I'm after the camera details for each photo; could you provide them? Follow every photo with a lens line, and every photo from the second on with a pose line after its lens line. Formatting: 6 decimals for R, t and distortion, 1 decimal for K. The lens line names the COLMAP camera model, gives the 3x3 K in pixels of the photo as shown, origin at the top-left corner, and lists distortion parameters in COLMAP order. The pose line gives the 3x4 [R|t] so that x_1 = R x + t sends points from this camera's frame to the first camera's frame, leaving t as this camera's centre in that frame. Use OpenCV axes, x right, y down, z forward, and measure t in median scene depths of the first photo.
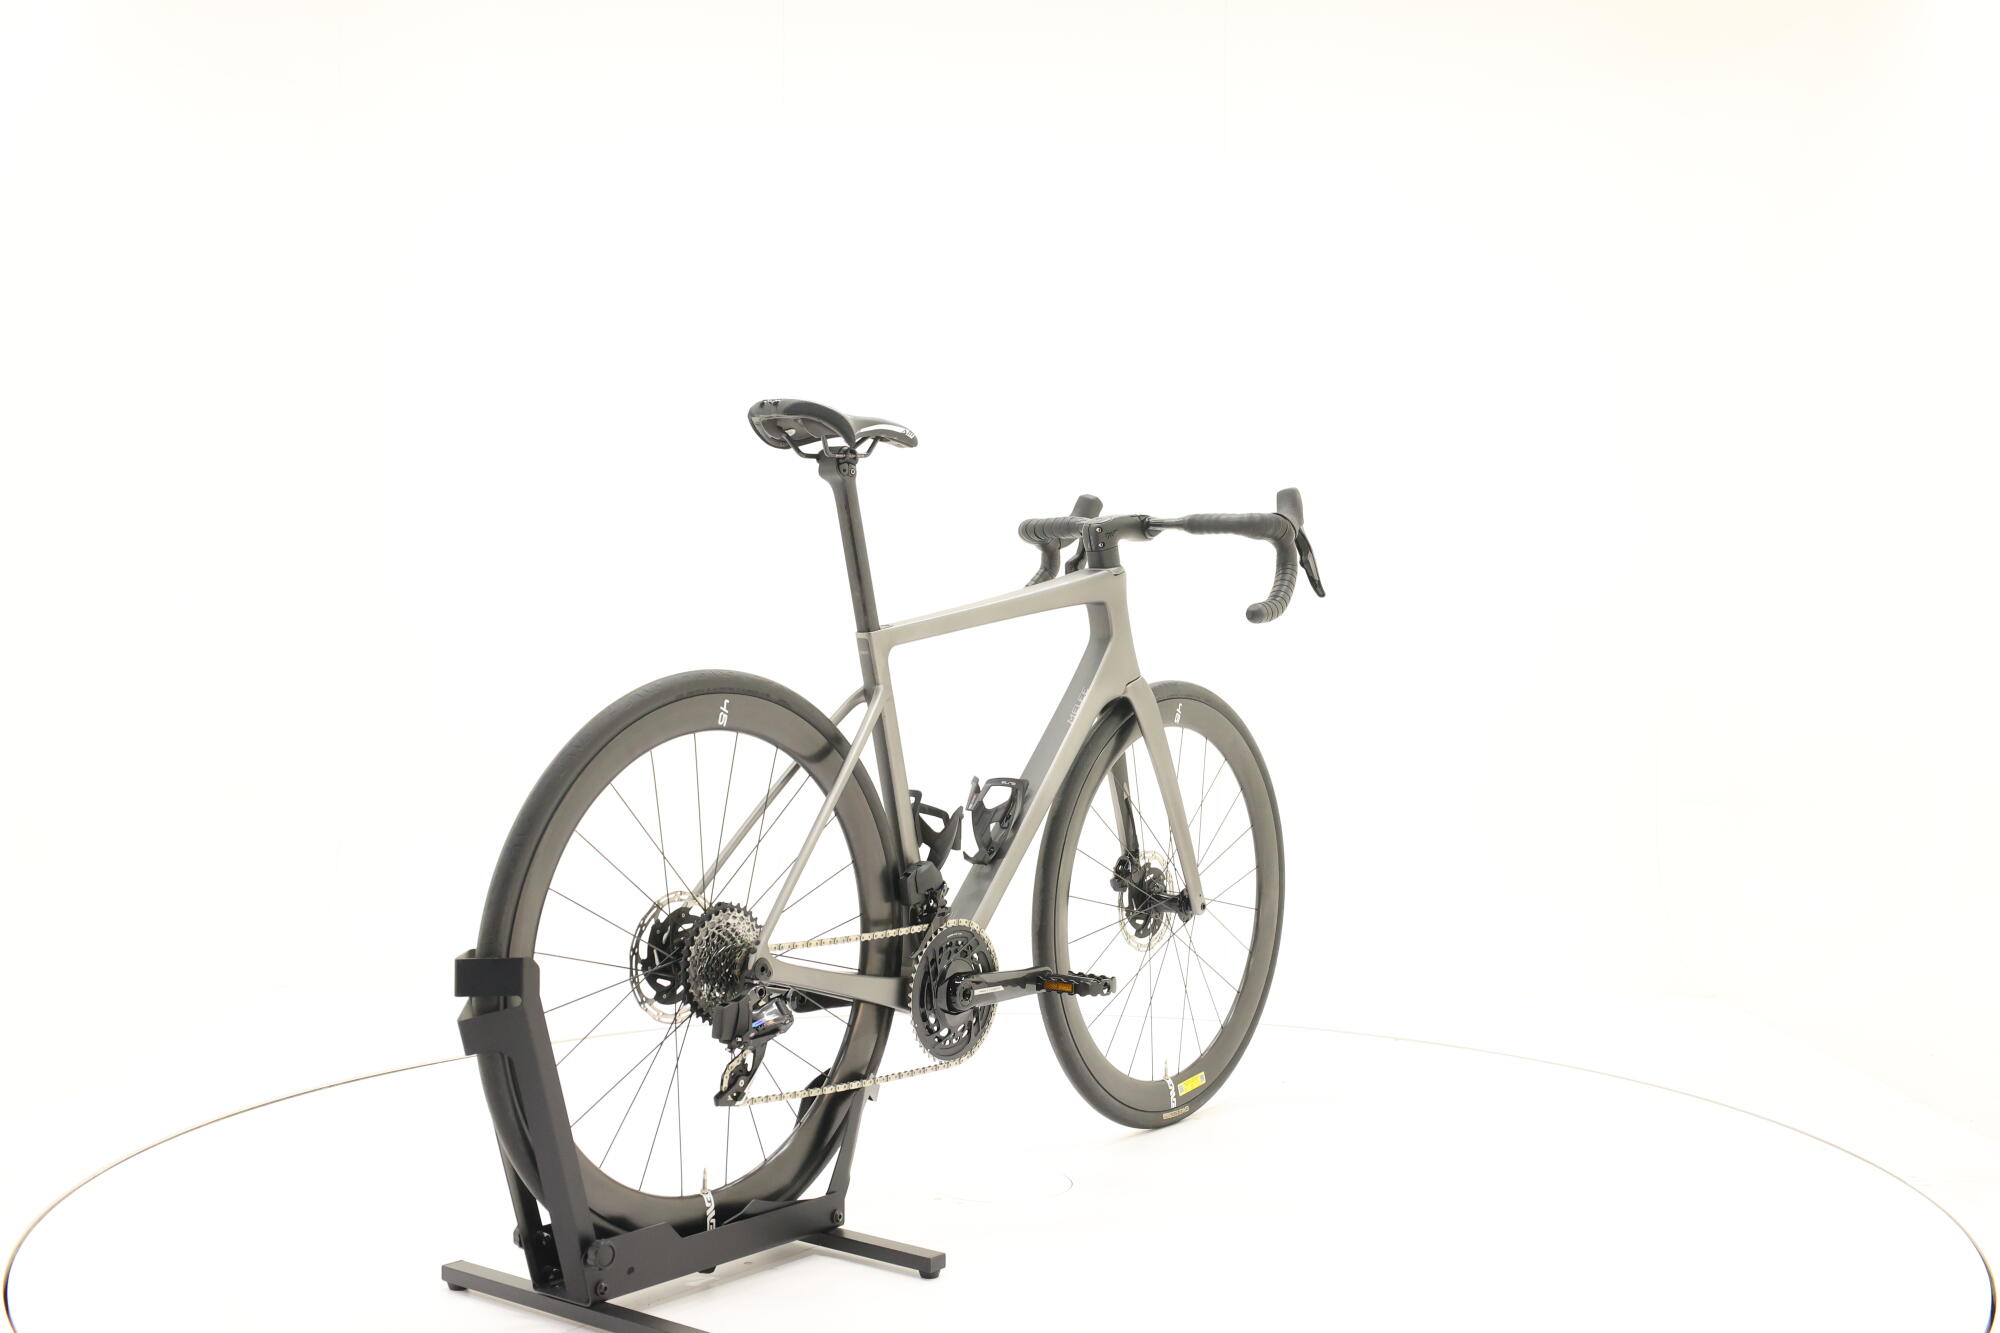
lens RADIAL K [[2175.3, 0, 997.1], [0, 2175.3, 684.2], [0, 0, 1]] dist [0.050402, 0.000000]
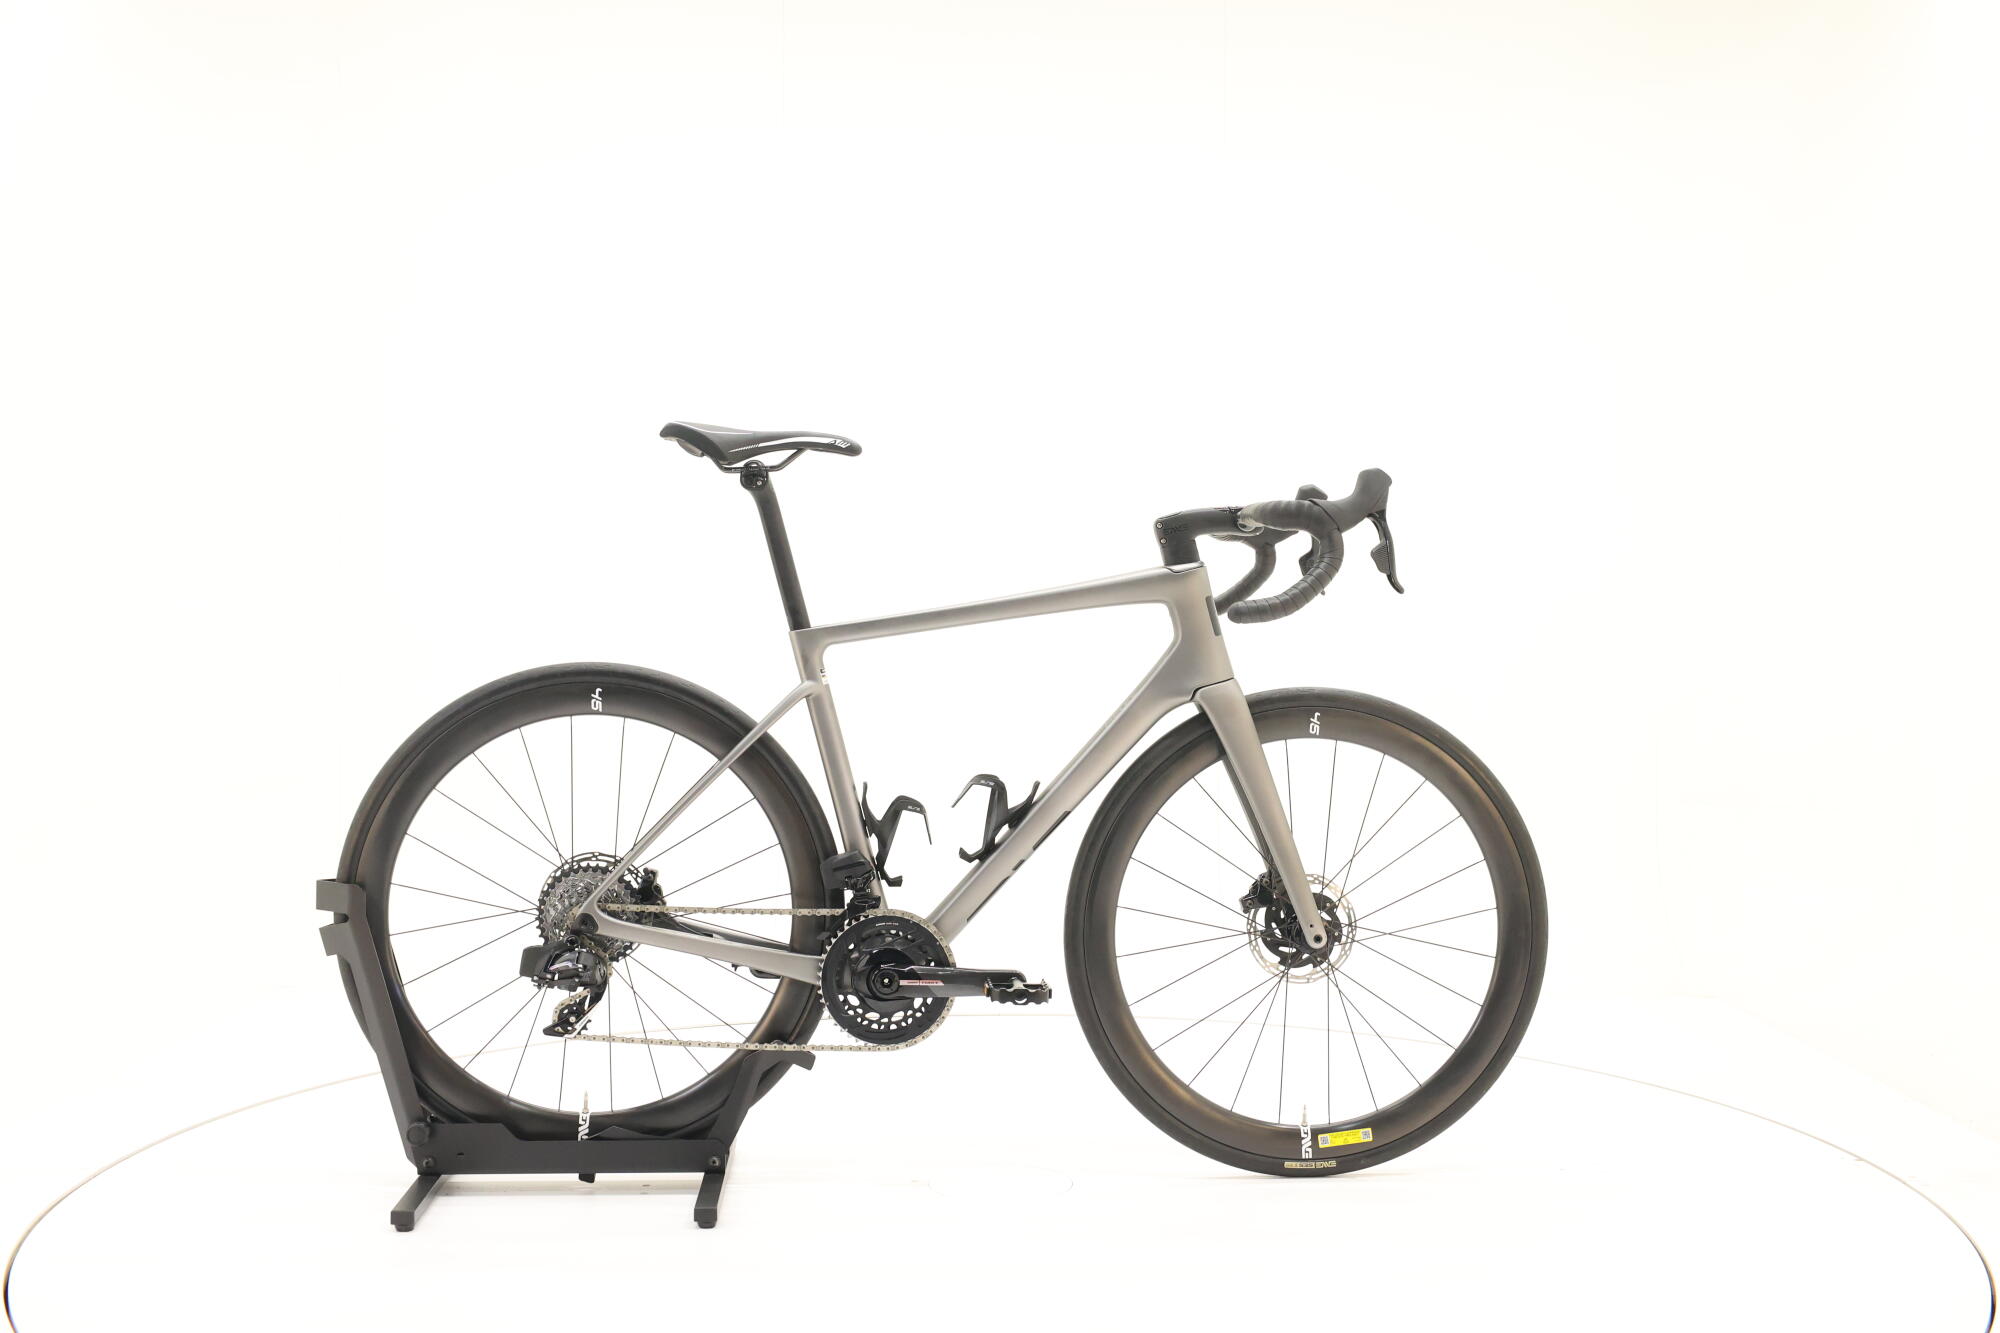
lens RADIAL K [[2175.3, 0, 996.2], [0, 2175.3, 641.8], [0, 0, 1]] dist [0.050402, 0.000000]
pose [[0.674386, 0.008586, -0.738329, 0.798723], [-0.025896, 0.999592, -0.012030, -0.007425], [0.737925, 0.027233, 0.674333, 0.345898]]
